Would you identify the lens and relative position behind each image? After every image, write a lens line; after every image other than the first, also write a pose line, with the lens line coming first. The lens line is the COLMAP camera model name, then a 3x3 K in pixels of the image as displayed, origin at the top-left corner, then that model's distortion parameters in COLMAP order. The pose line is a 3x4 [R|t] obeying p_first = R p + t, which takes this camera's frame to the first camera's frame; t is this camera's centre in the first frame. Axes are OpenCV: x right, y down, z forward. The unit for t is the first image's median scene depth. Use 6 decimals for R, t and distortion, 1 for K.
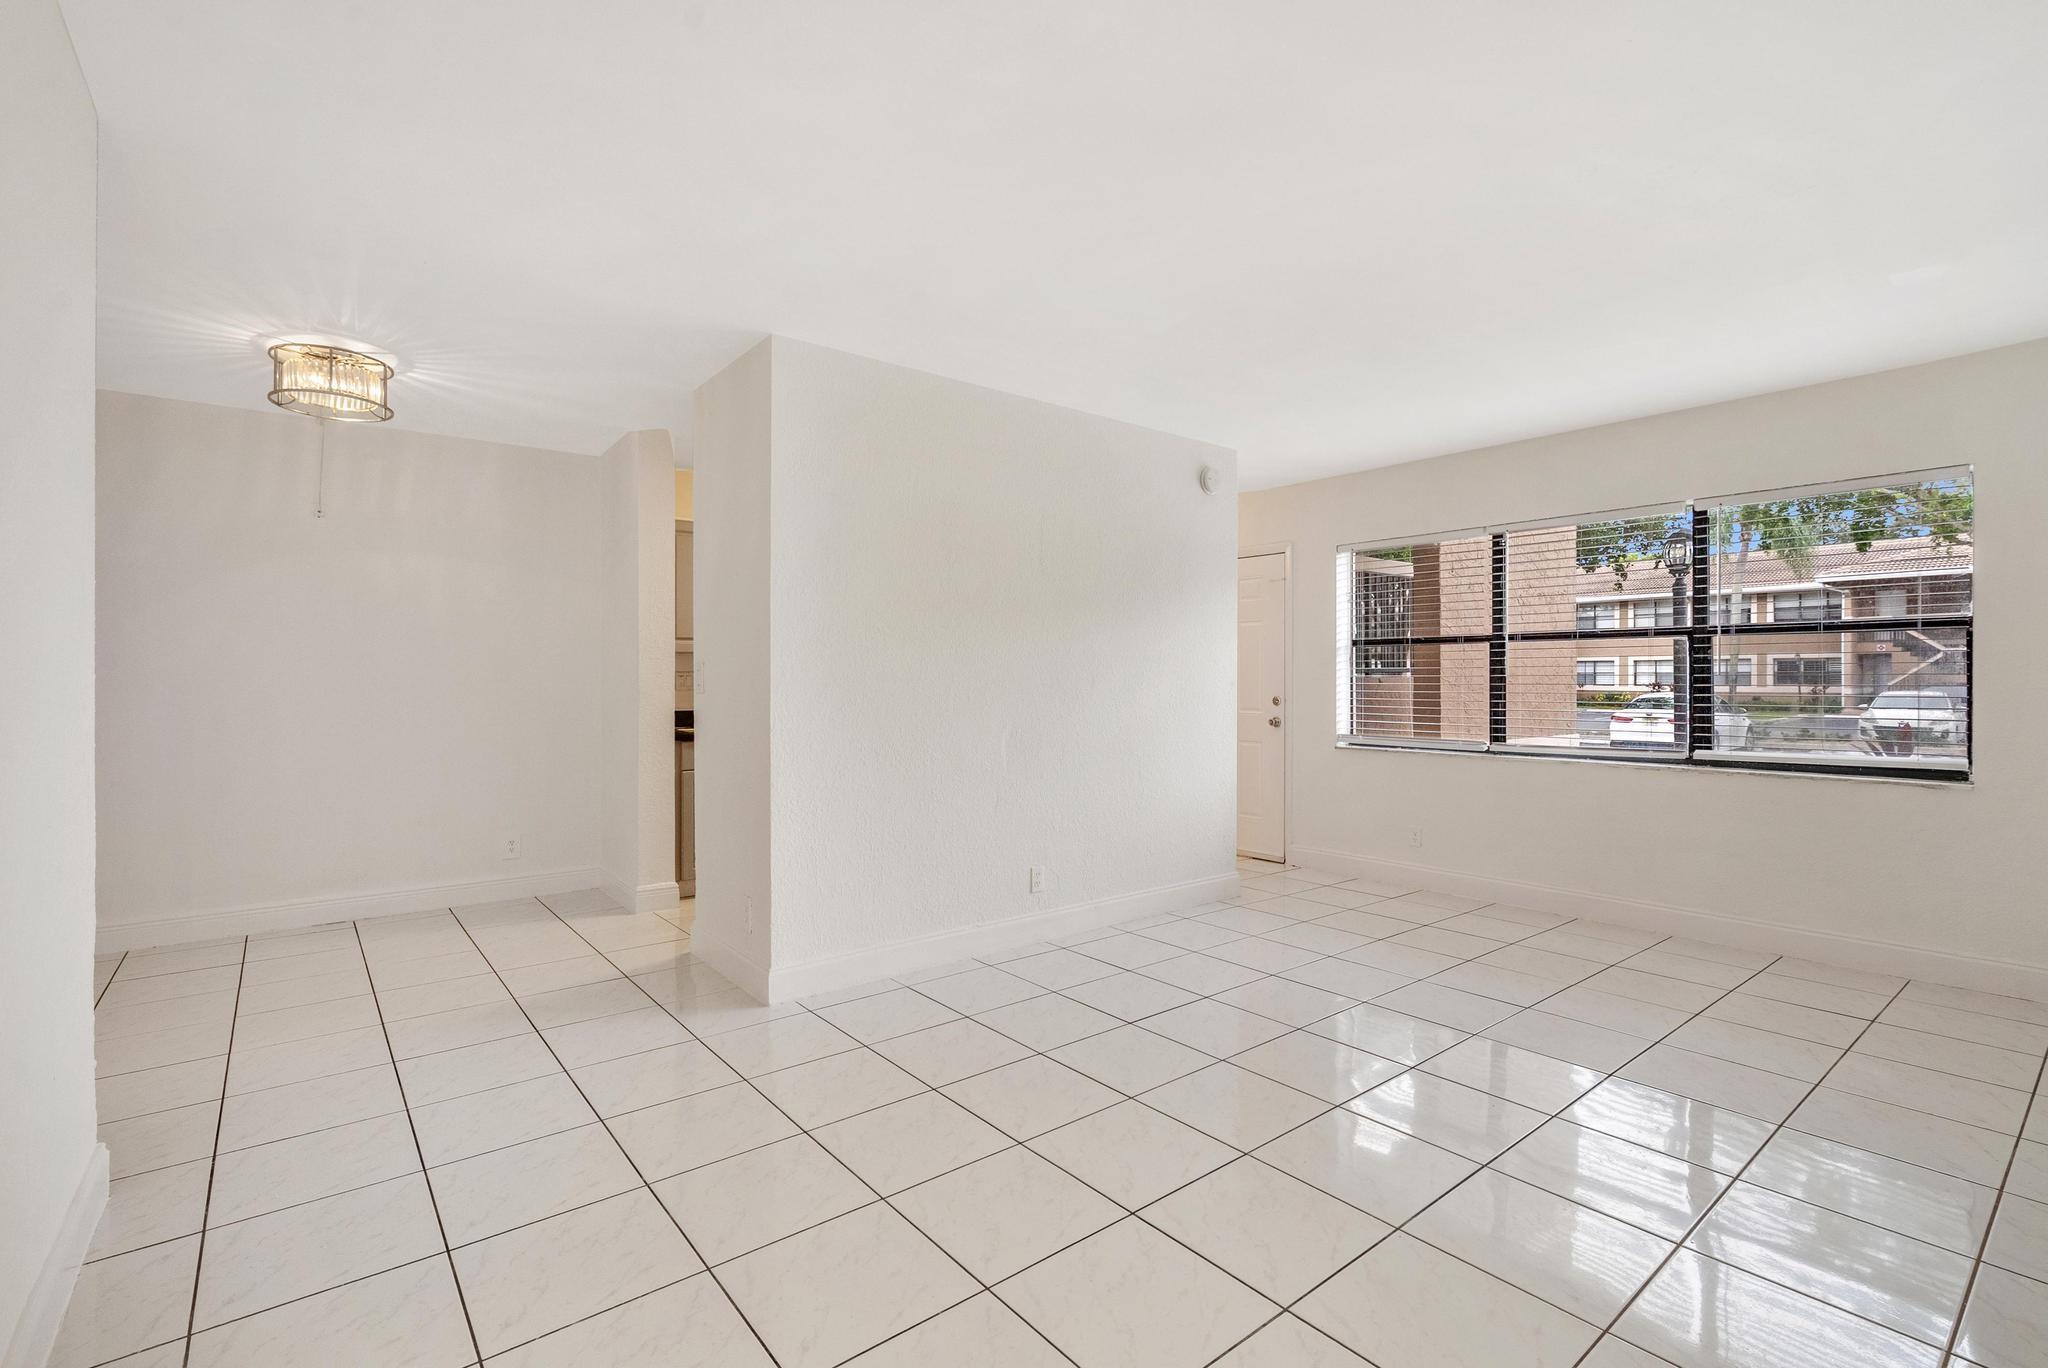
lens RADIAL K [[928.5, 0, 1042.7], [0, 928.5, 683.2], [0, 0, 1]] dist [-0.007412, 0.002143]
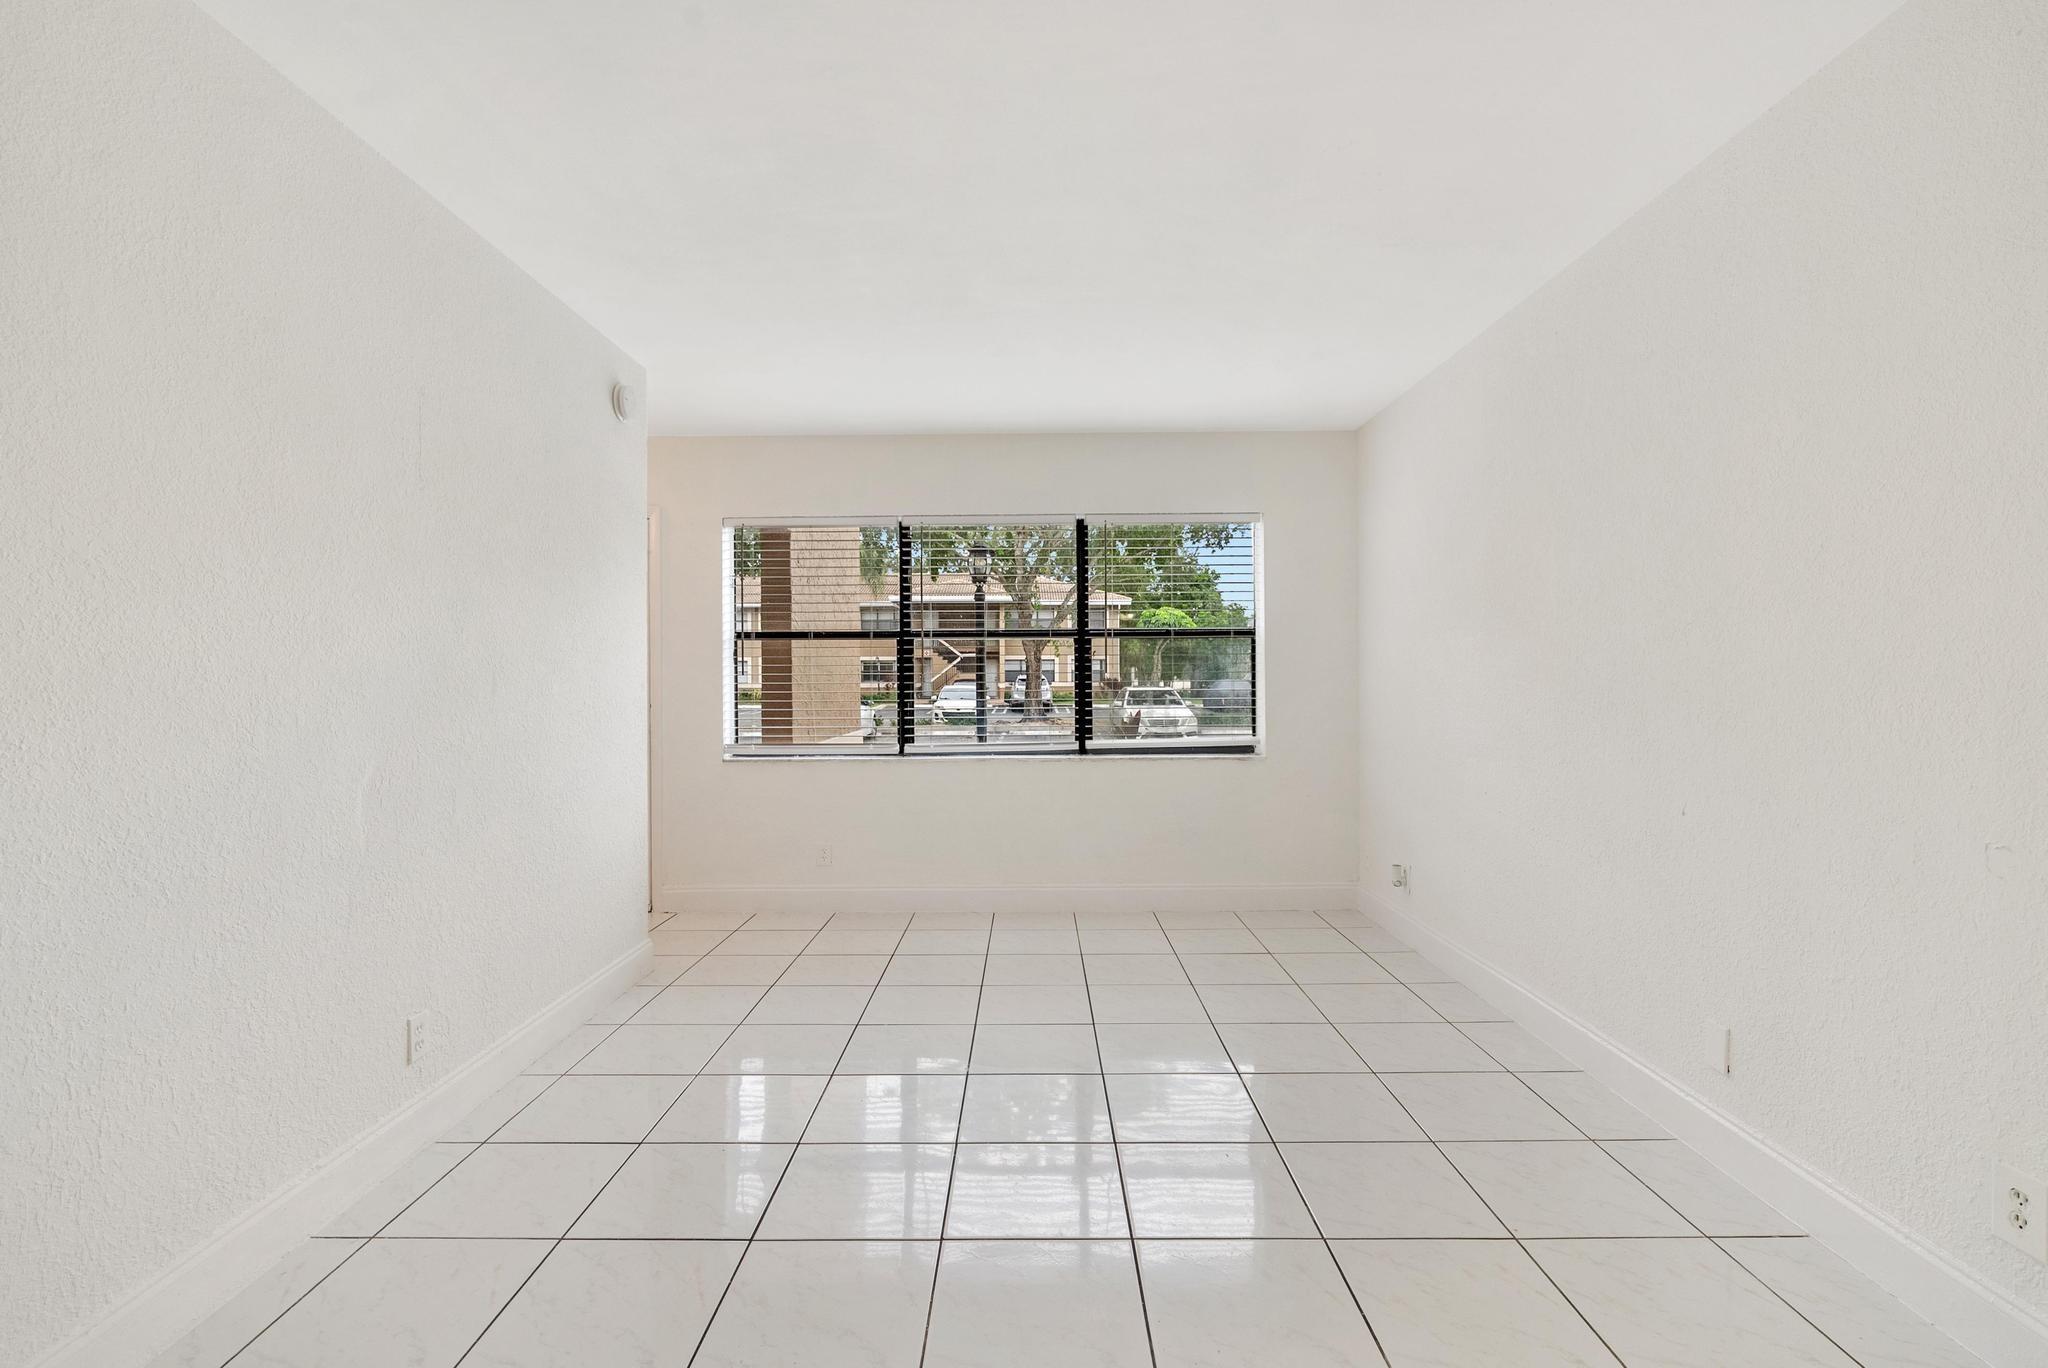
lens RADIAL K [[928.5, 0, 1019.3], [0, 928.5, 672.2], [0, 0, 1]] dist [-0.007412, 0.002143]
pose [[0.638323, 0.000094, 0.769769, -0.136544], [0.008386, 0.999940, -0.007076, -0.001542], [-0.769723, 0.010972, 0.638284, 0.239381]]
